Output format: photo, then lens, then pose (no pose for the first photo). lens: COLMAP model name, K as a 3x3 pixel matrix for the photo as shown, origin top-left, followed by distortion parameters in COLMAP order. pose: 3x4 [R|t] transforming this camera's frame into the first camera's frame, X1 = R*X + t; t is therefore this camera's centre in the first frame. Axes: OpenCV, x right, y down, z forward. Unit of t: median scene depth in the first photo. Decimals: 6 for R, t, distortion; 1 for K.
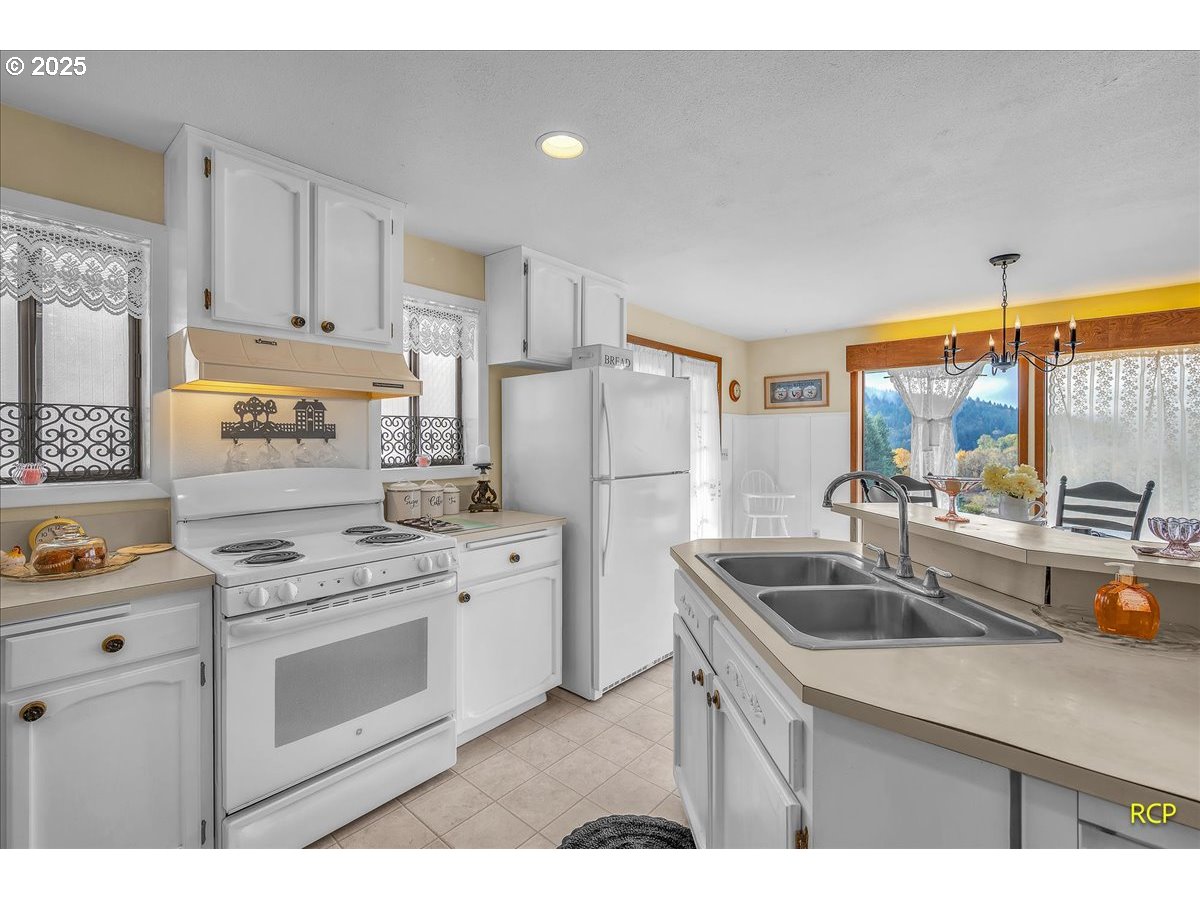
lens RADIAL K [[528.1, 0, 598.9], [0, 528.1, 444.3], [0, 0, 1]] dist [0.002306, 0.000517]
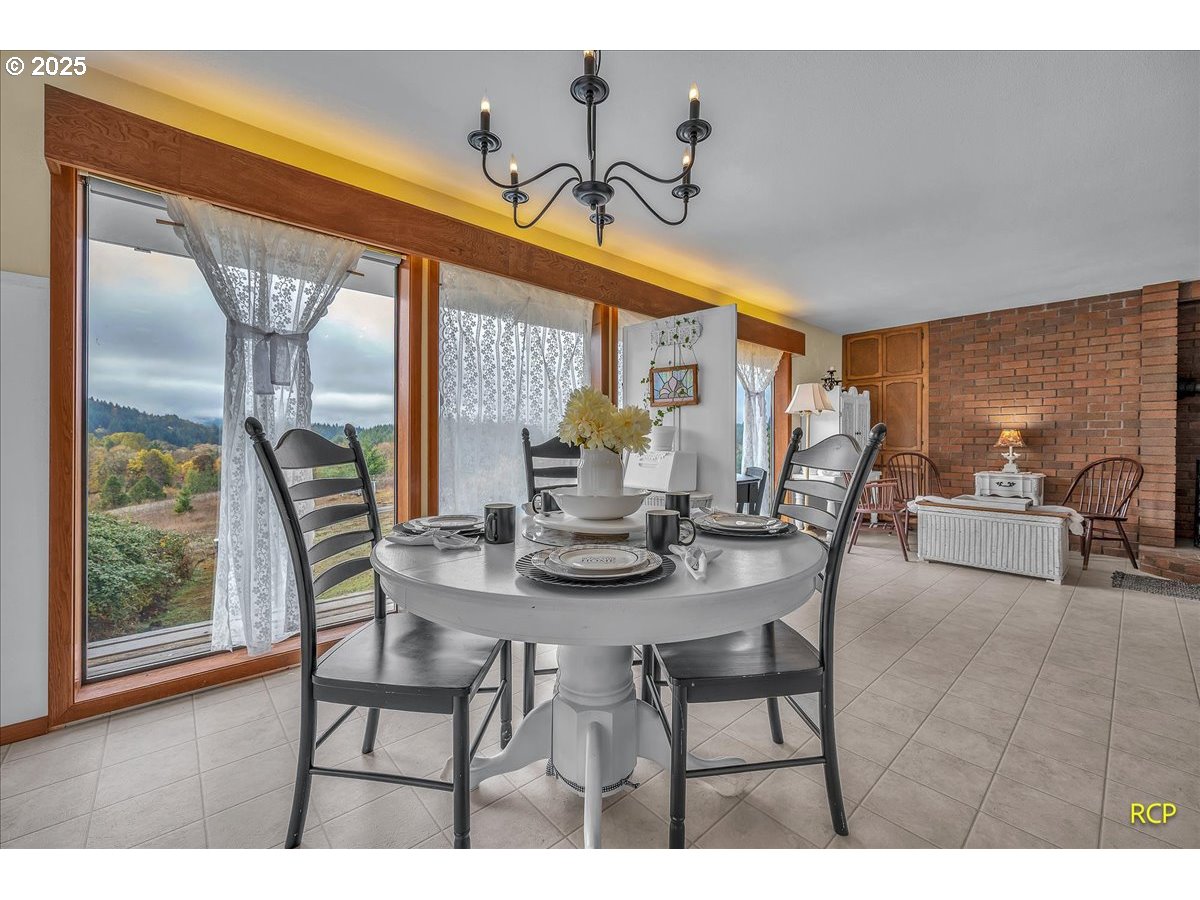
lens RADIAL K [[479.1, 0, 599.9], [0, 479.1, 444.3], [0, 0, 1]] dist [-0.000382, -0.000034]
pose [[0.119645, -0.006052, 0.992798, 0.206441], [0.002877, 0.999979, 0.005749, 0.058853], [-0.992813, 0.002169, 0.119660, 0.631230]]
